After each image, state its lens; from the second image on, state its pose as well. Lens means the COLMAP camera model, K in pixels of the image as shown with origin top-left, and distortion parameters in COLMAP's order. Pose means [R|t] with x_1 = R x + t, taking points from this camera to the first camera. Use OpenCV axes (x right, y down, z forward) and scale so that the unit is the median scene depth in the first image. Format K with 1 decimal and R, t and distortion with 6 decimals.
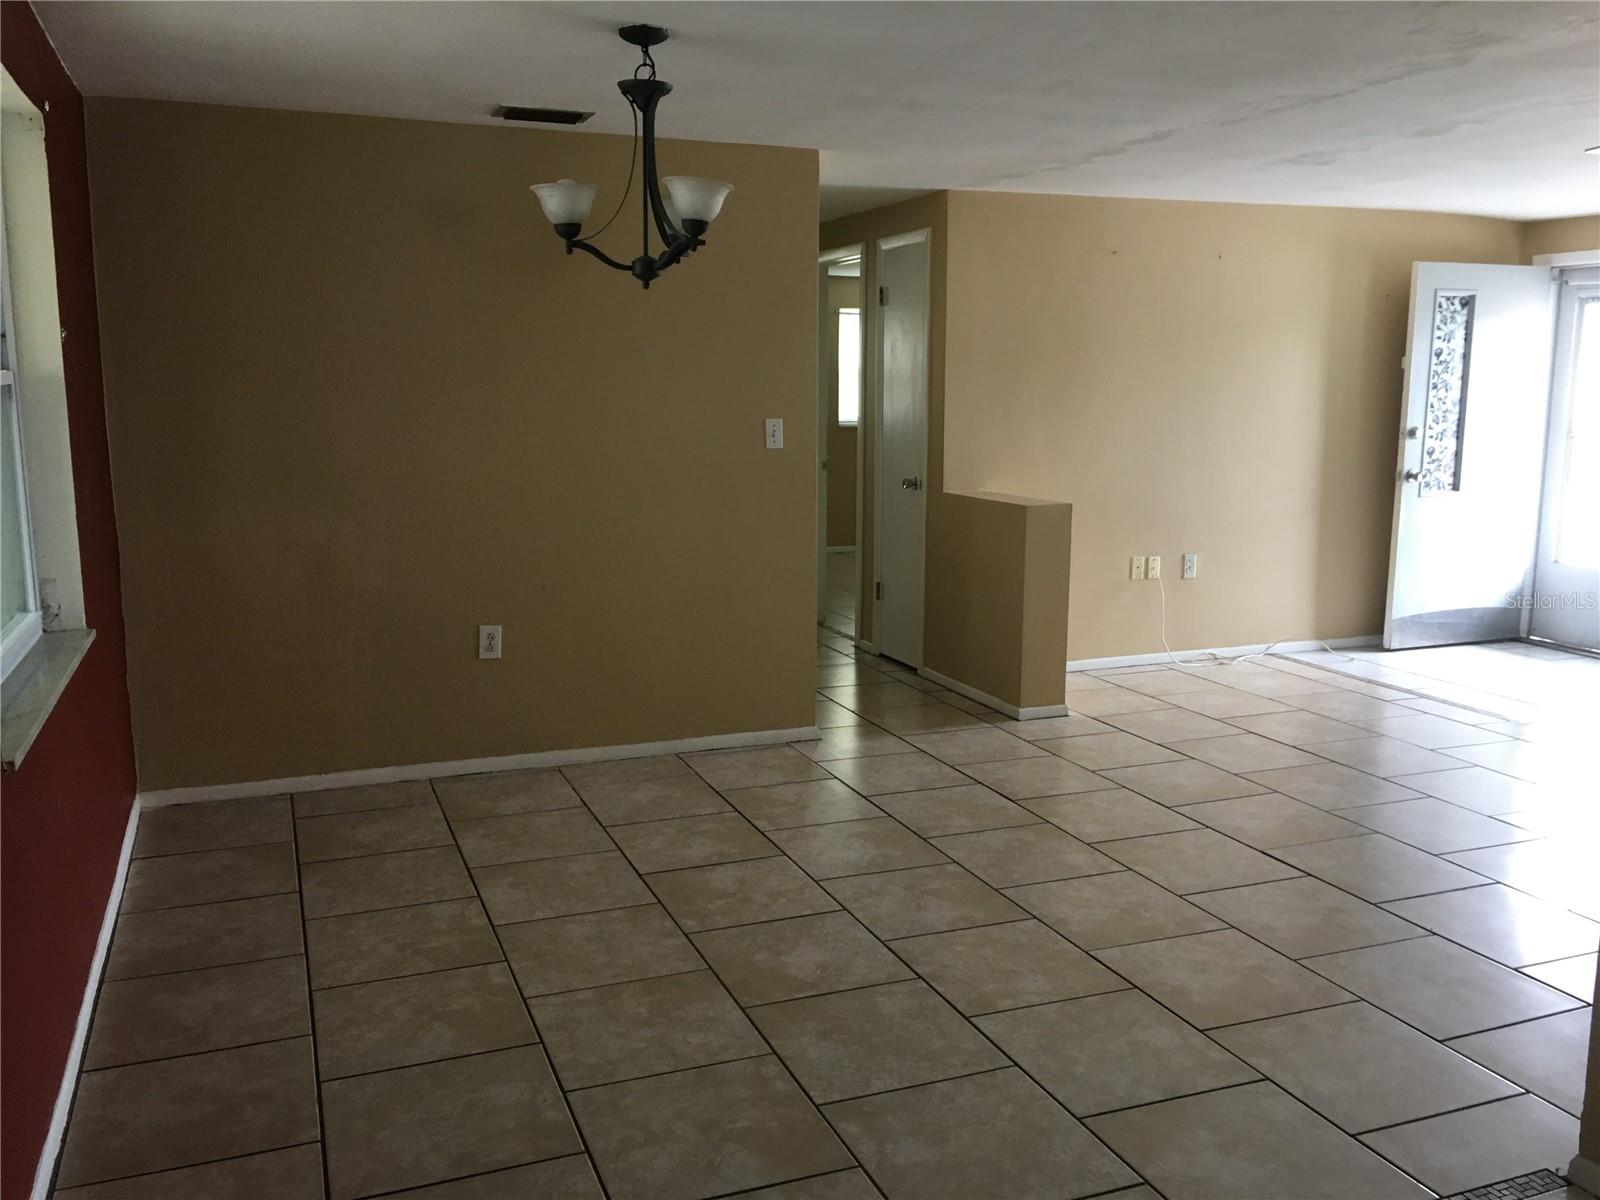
lens RADIAL K [[1366.6, 0, 800.0], [0, 1366.6, 600.0], [0, 0, 1]] dist [0.076352, -0.099254]
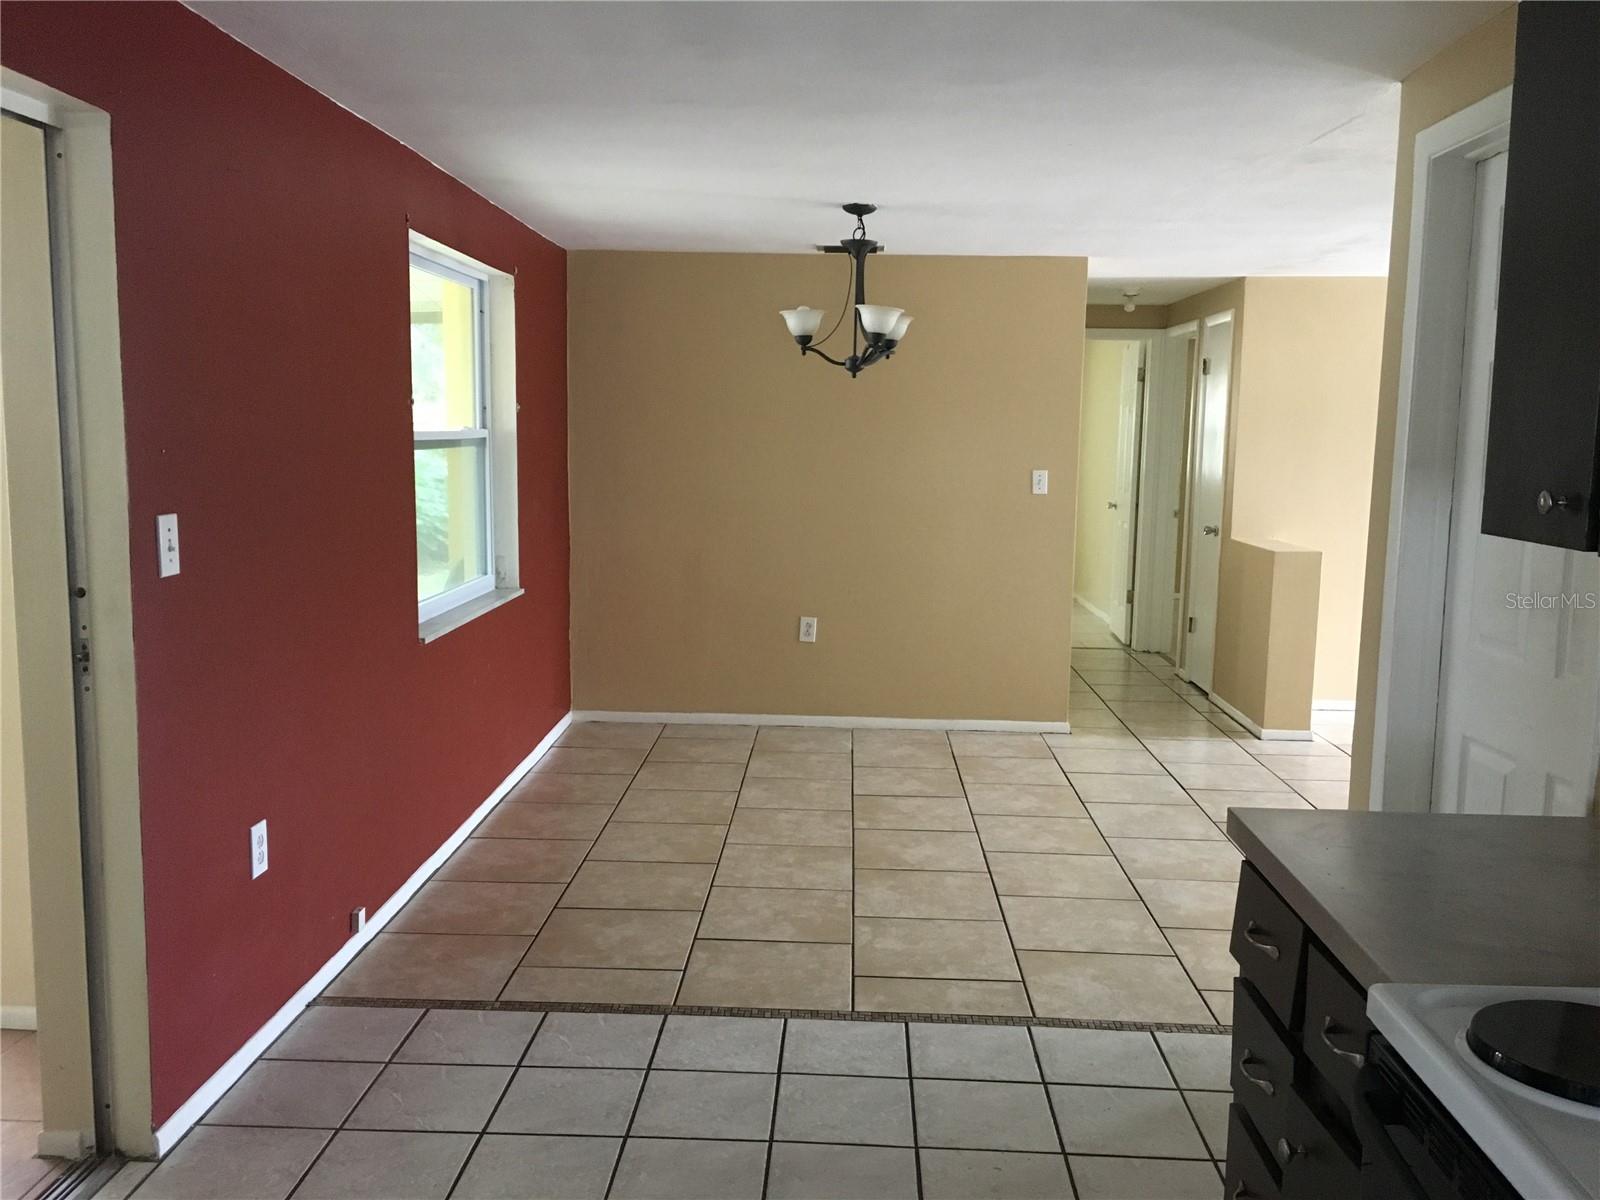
lens RADIAL K [[1366.6, 0, 800.0], [0, 1366.6, 600.0], [0, 0, 1]] dist [0.076352, -0.099254]
pose [[0.916889, 0.063429, -0.394070, 0.419150], [-0.077369, 0.996810, -0.019571, 0.040640], [0.391572, 0.048433, 0.918872, -0.343348]]
